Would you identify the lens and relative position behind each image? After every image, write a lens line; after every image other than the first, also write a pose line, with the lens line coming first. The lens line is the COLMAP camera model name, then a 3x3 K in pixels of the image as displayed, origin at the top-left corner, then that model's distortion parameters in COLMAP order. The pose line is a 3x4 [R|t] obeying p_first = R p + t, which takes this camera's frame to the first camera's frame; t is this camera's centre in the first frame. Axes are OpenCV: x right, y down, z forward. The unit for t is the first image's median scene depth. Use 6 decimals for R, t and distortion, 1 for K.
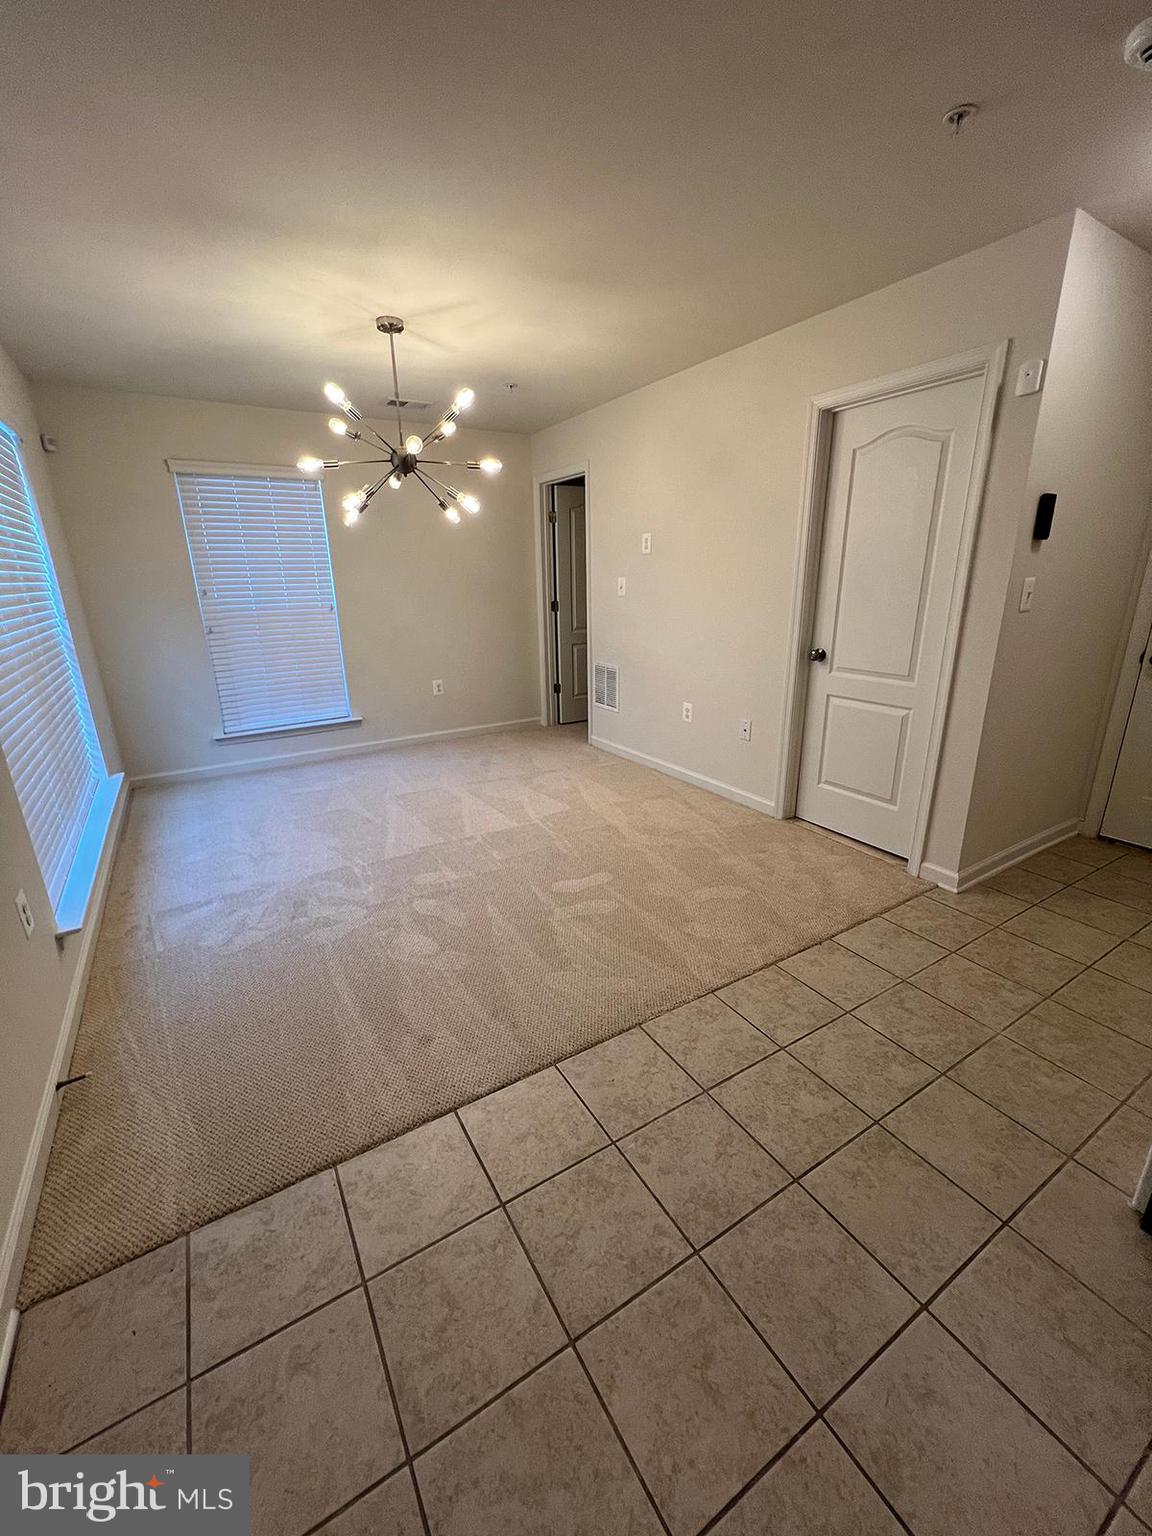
lens RADIAL K [[625.9, 0, 574.3], [0, 625.9, 767.3], [0, 0, 1]] dist [-0.008864, 0.001270]
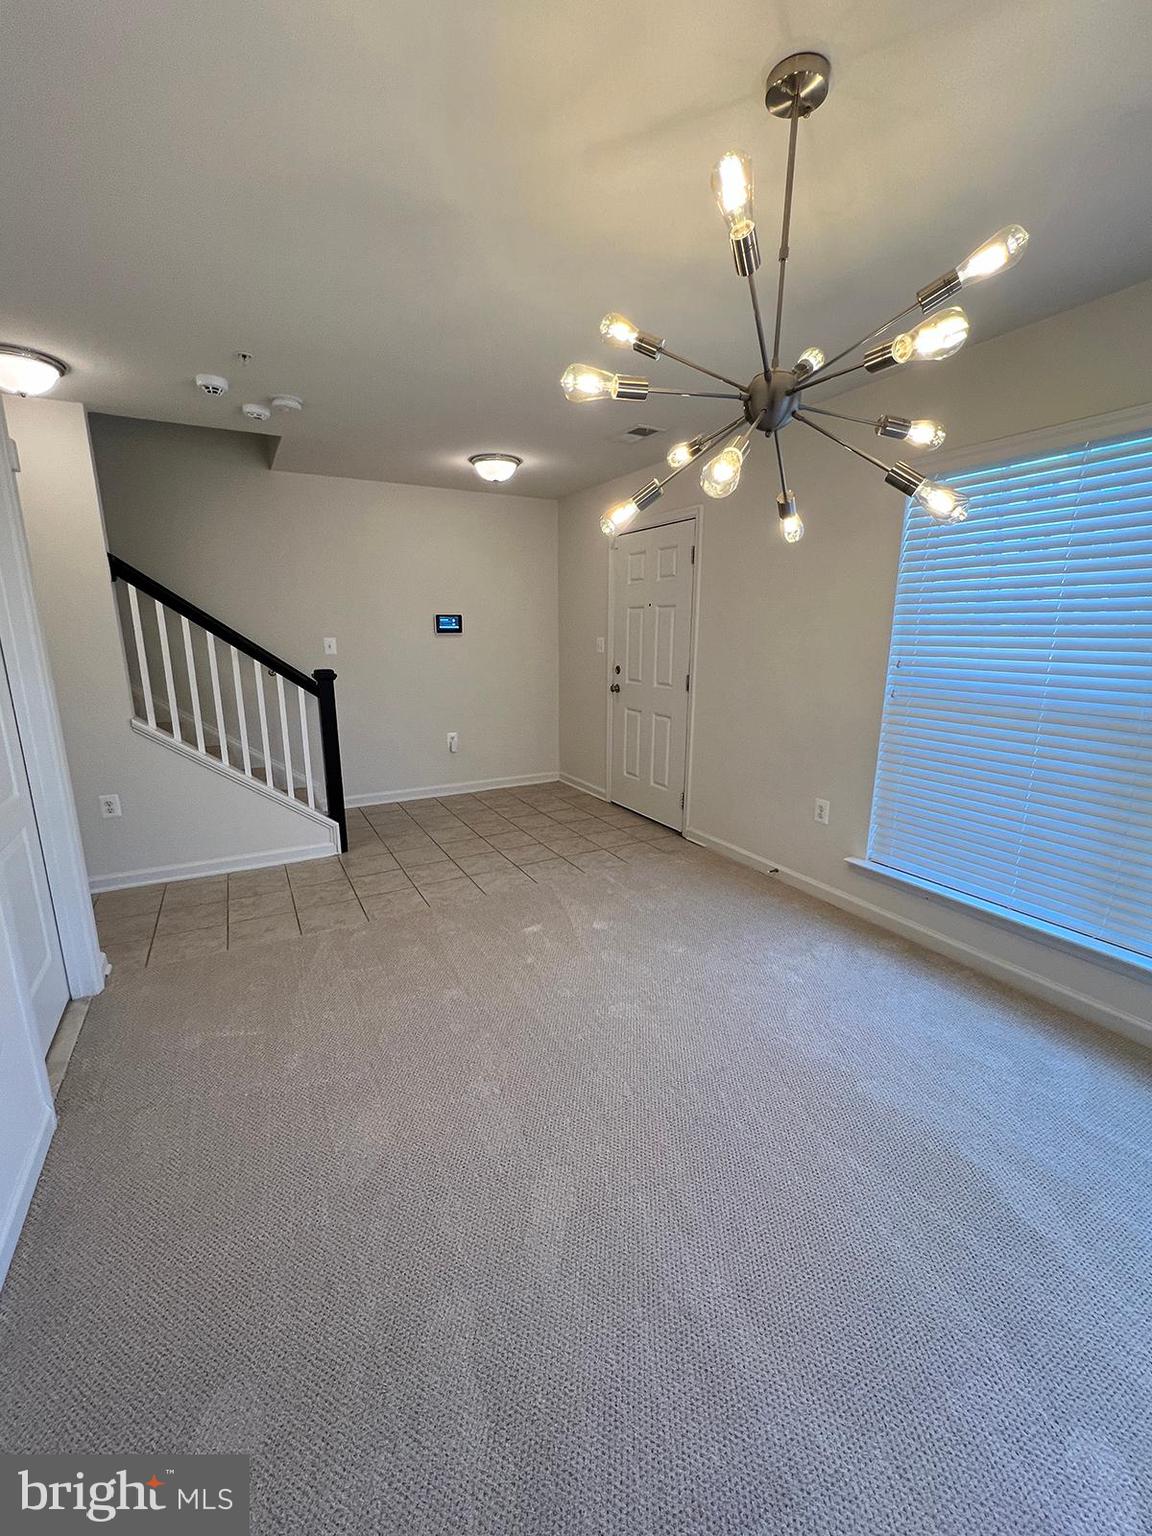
lens RADIAL K [[625.9, 0, 573.6], [0, 625.9, 764.0], [0, 0, 1]] dist [-0.008864, 0.001270]
pose [[-0.998387, 0.002818, 0.056707, -0.258271], [0.031186, 0.861834, 0.506230, -0.834978], [-0.047446, 0.507182, -0.860532, 2.505825]]
